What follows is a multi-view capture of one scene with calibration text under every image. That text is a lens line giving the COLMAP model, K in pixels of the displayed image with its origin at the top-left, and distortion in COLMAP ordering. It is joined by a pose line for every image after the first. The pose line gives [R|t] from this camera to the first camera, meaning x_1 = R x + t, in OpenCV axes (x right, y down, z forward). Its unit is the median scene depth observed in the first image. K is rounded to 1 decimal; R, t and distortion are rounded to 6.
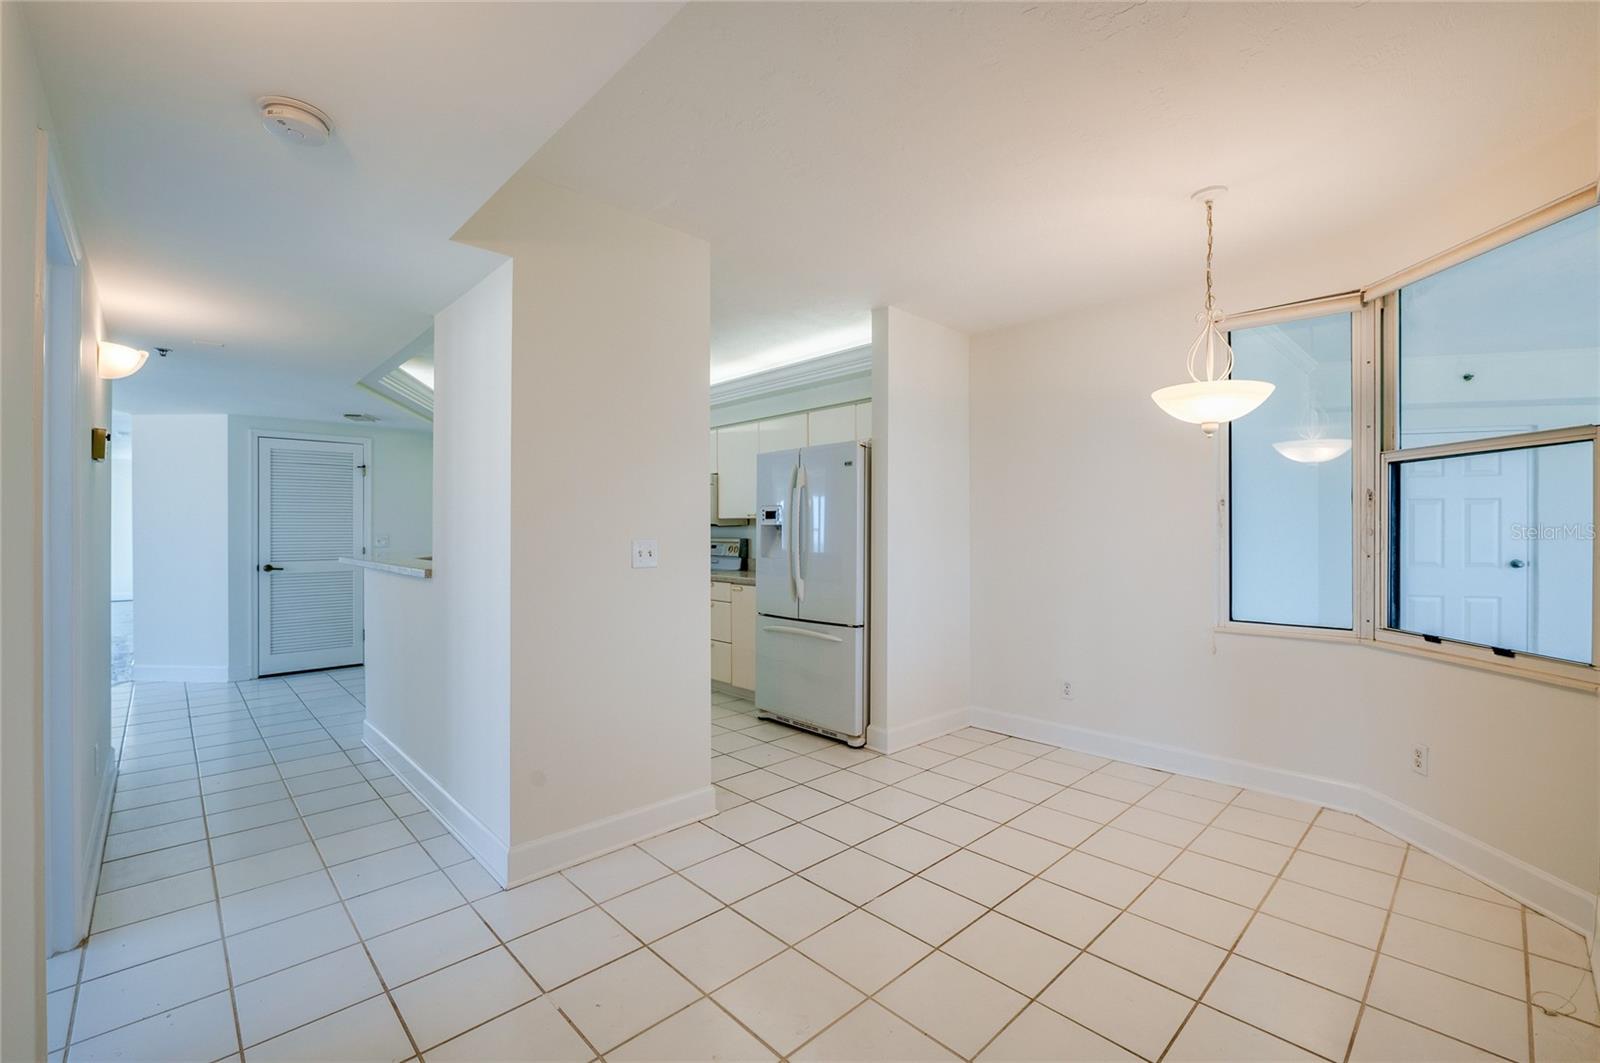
lens RADIAL K [[658.2, 0, 825.7], [0, 658.2, 530.7], [0, 0, 1]] dist [-0.001165, -0.000221]
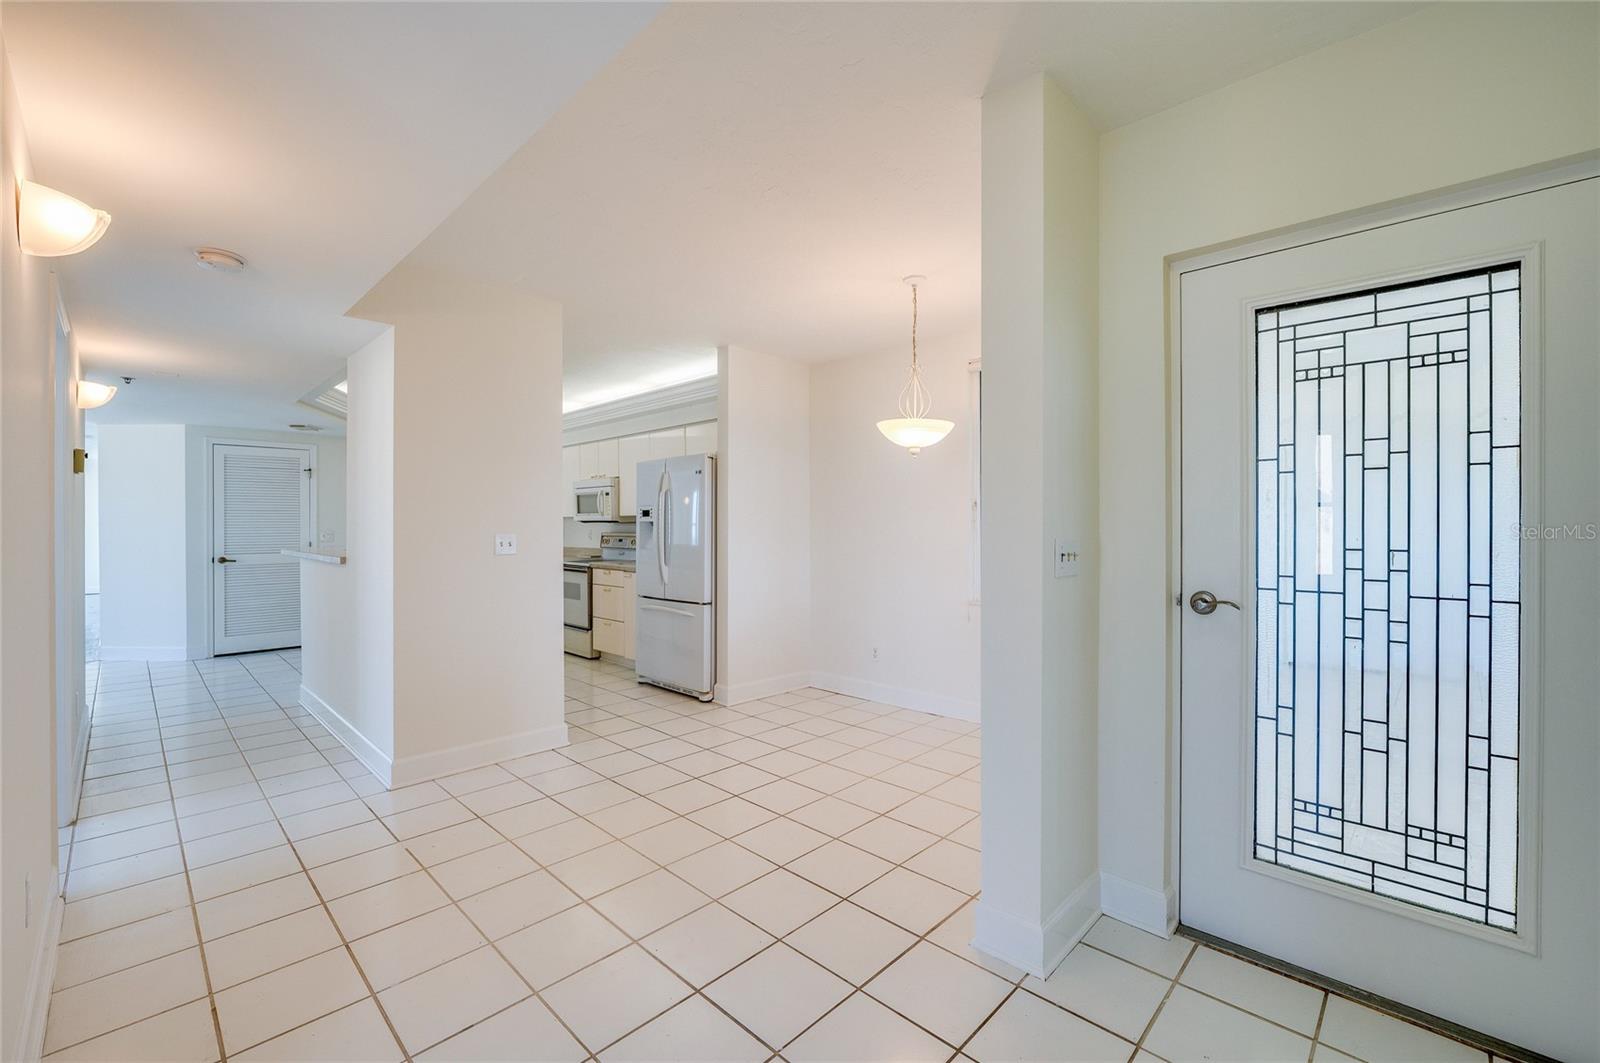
lens RADIAL K [[641.8, 0, 805.4], [0, 641.8, 527.3], [0, 0, 1]] dist [-0.001899, 0.000029]
pose [[0.999638, -0.001882, 0.026848, 0.202172], [0.001836, 0.999997, 0.001719, 0.000182], [-0.026851, -0.001669, 0.999638, -0.207856]]
